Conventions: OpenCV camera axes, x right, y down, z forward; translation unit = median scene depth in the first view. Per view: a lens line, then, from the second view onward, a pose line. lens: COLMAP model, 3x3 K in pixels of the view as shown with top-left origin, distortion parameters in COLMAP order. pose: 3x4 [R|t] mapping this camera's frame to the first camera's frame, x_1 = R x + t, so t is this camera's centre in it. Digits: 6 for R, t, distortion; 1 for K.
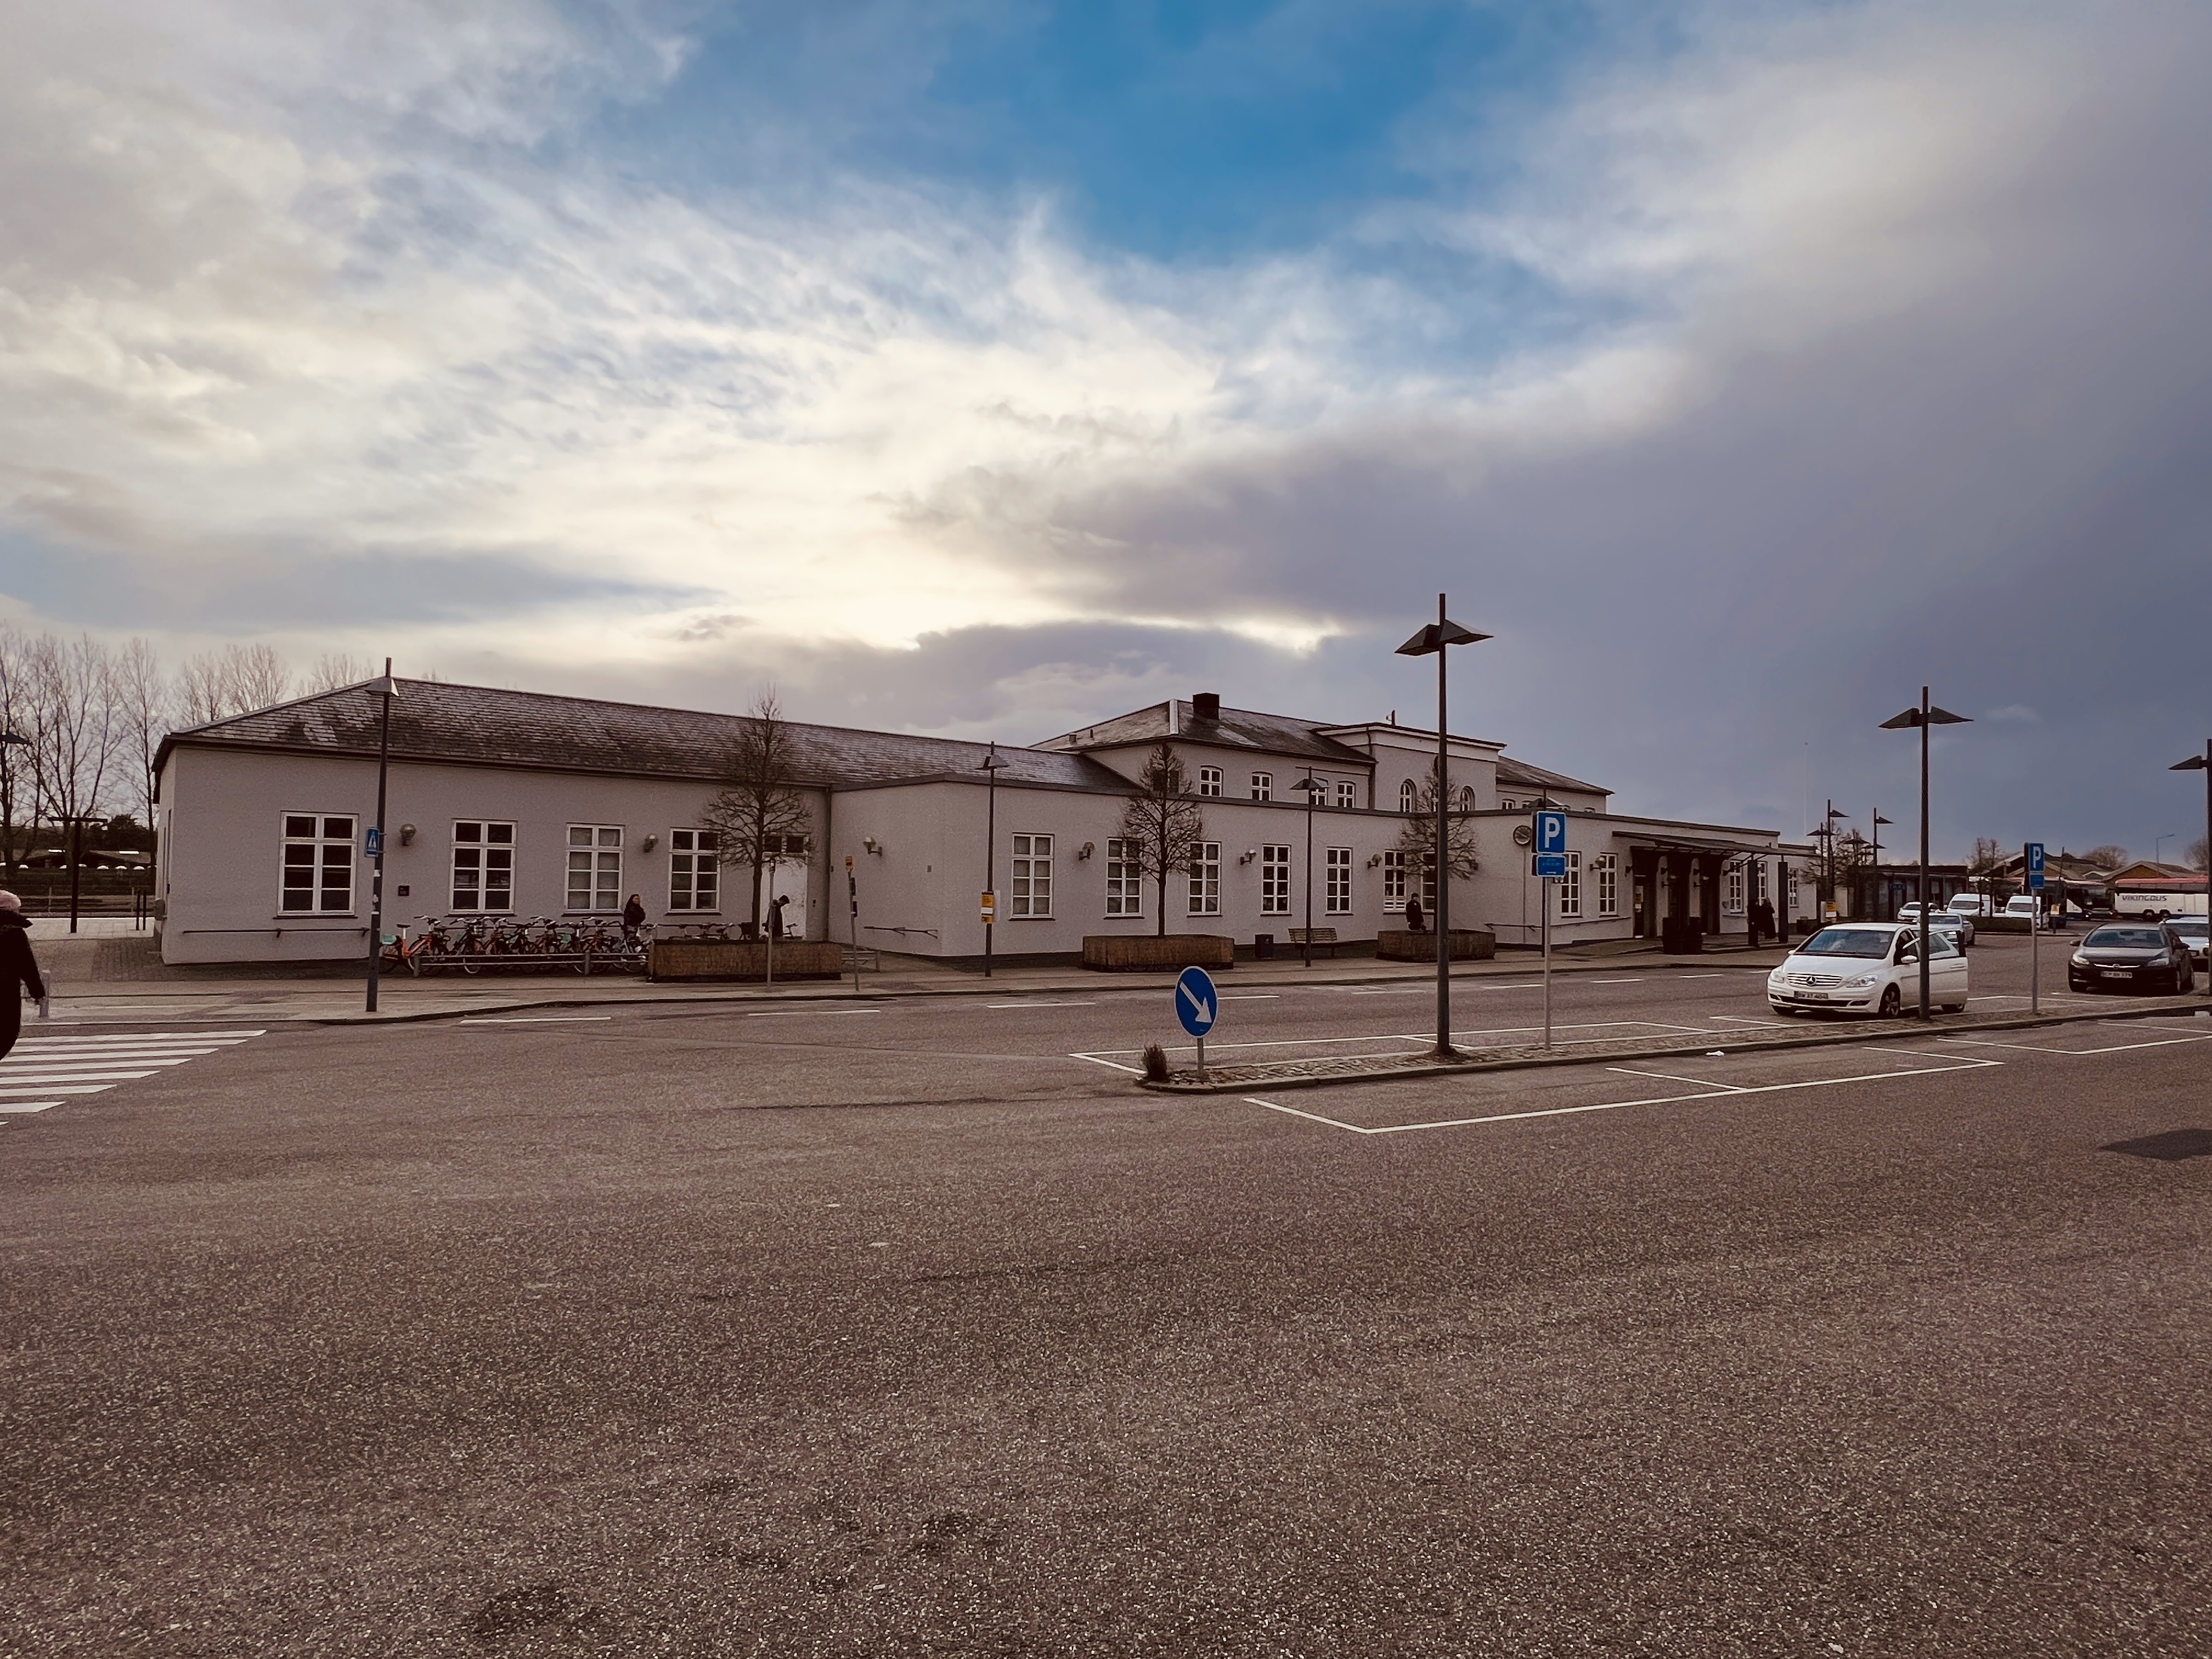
lens RADIAL K [[1277.1, 0, 1106.0], [0, 1277.1, 829.5], [0, 0, 1]] dist [-0.002627, 0.045615]
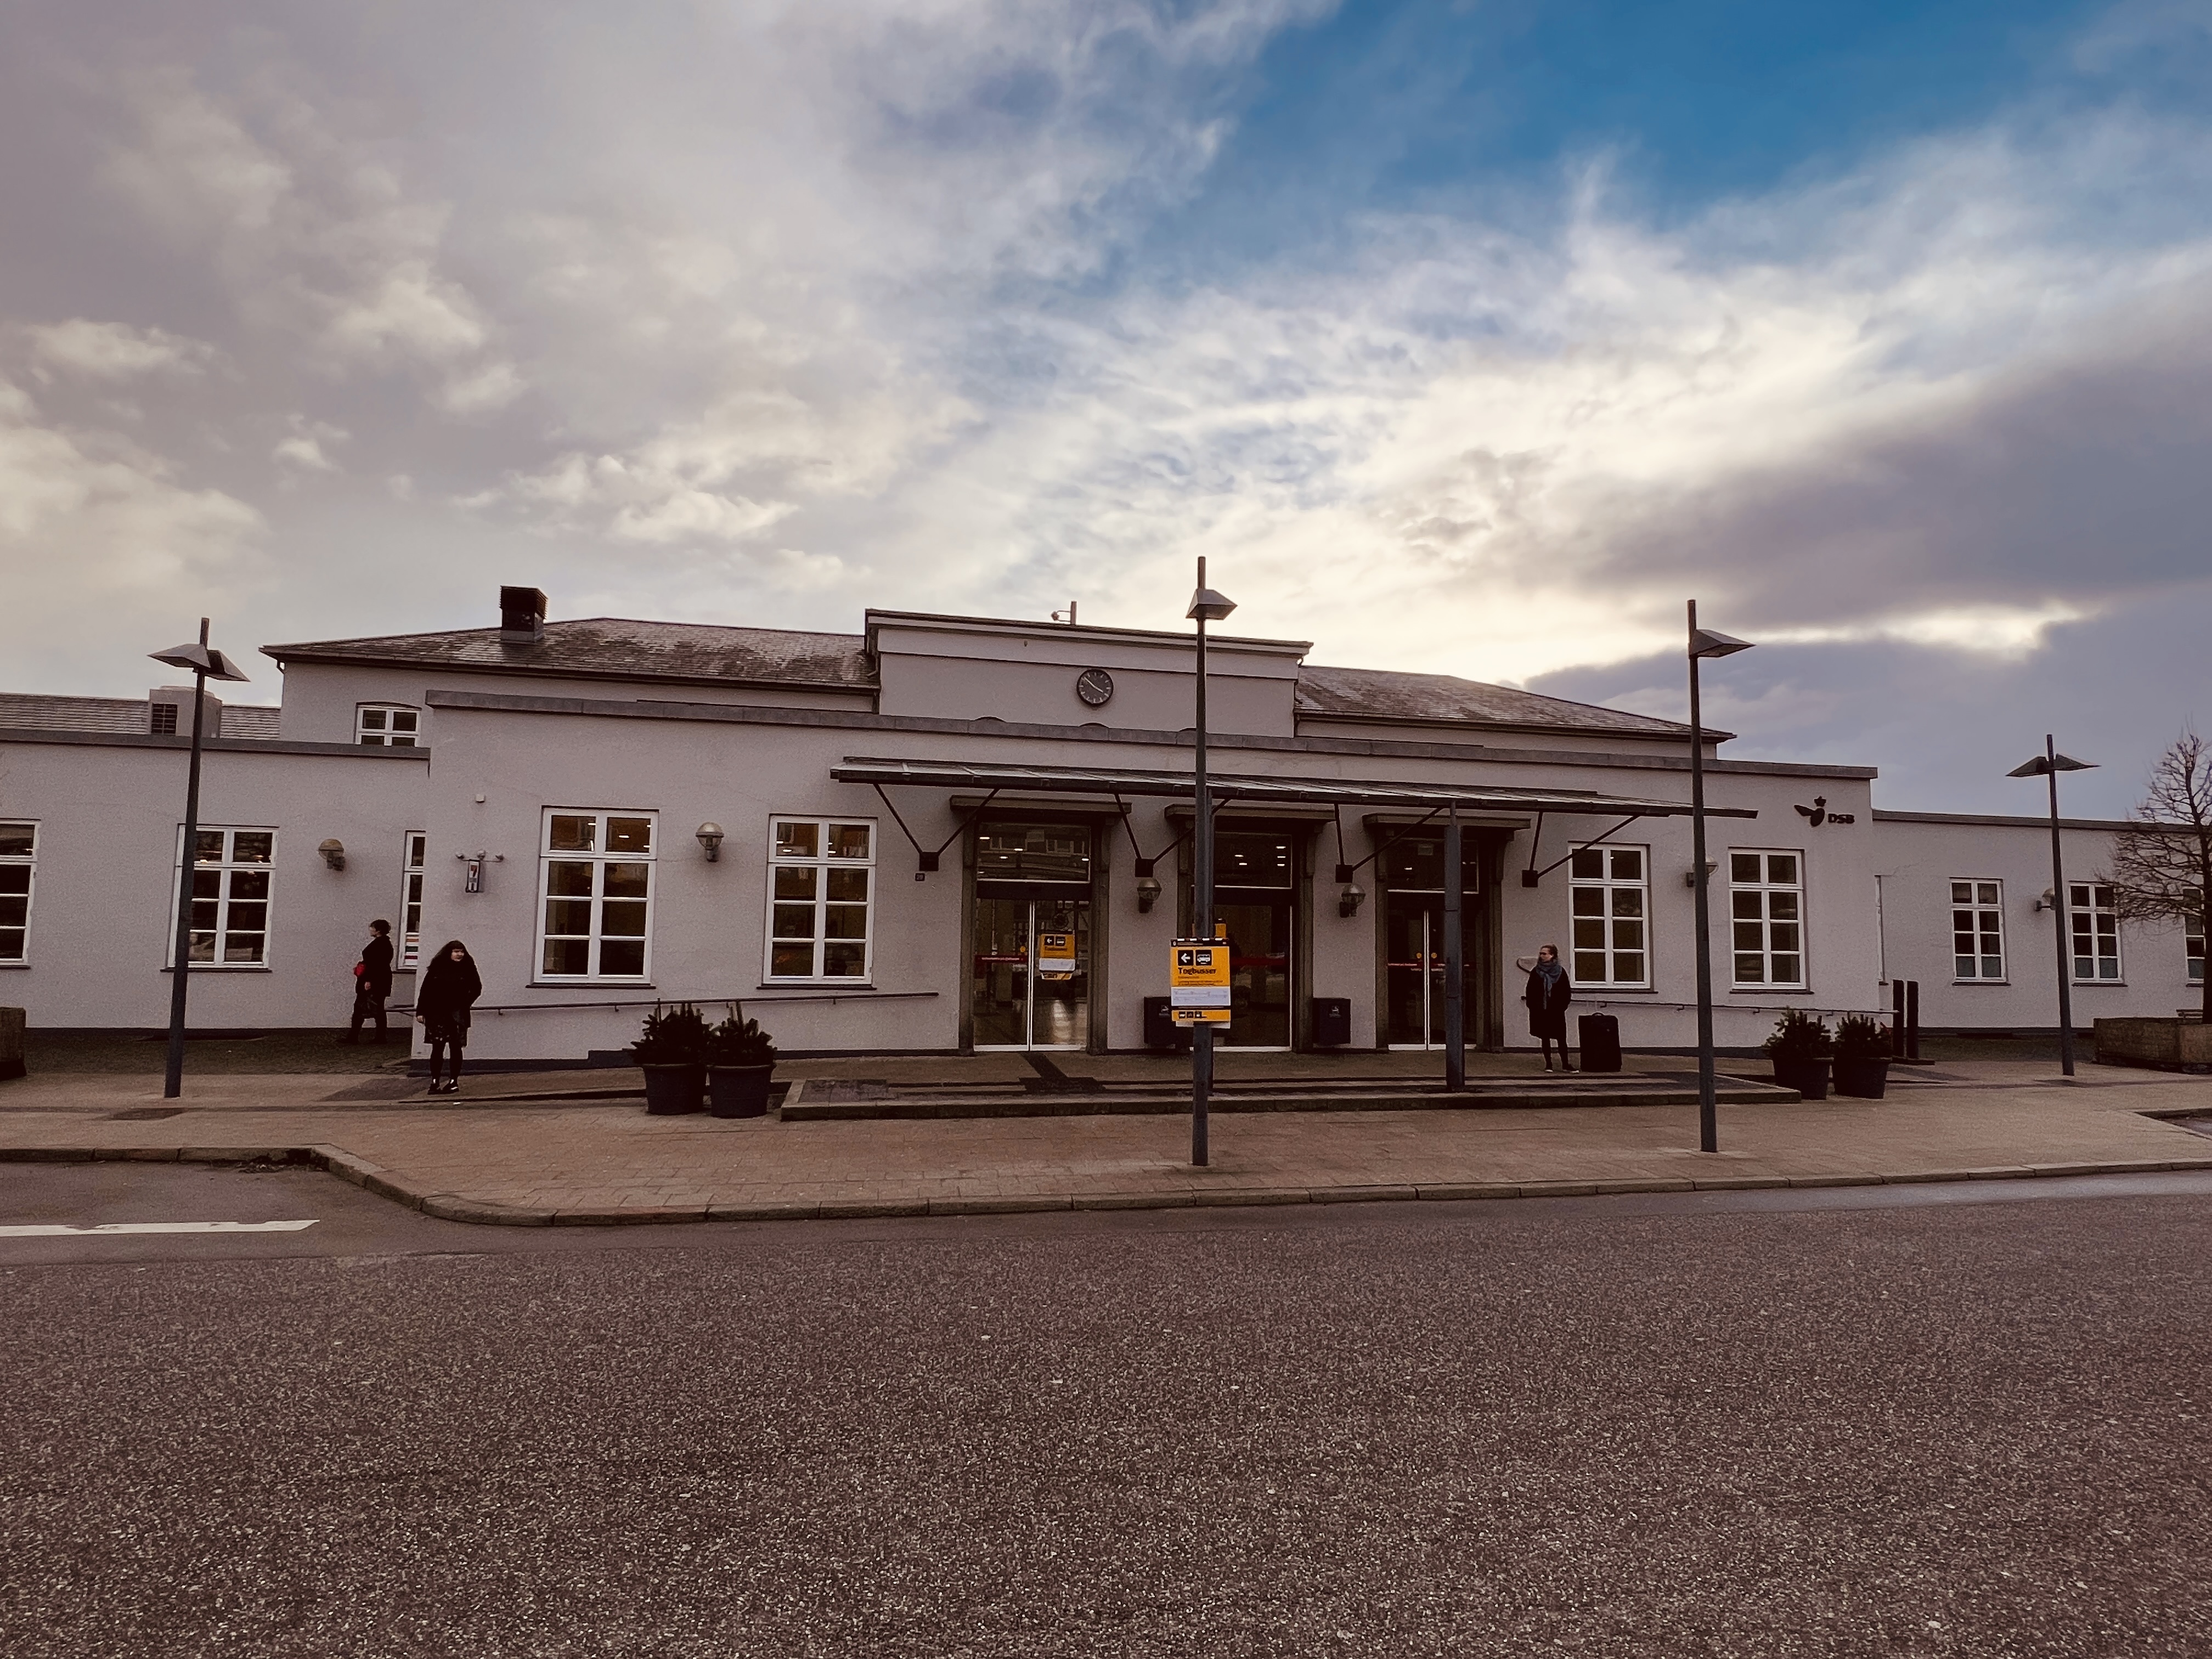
lens RADIAL K [[1277.1, 0, 1106.0], [0, 1277.1, 829.5], [0, 0, 1]] dist [-0.002627, 0.045615]
pose [[0.859949, -0.051572, -0.507767, 0.080985], [0.020754, 0.997592, -0.066172, 0.006169], [0.509957, 0.046367, 0.858949, 0.087019]]
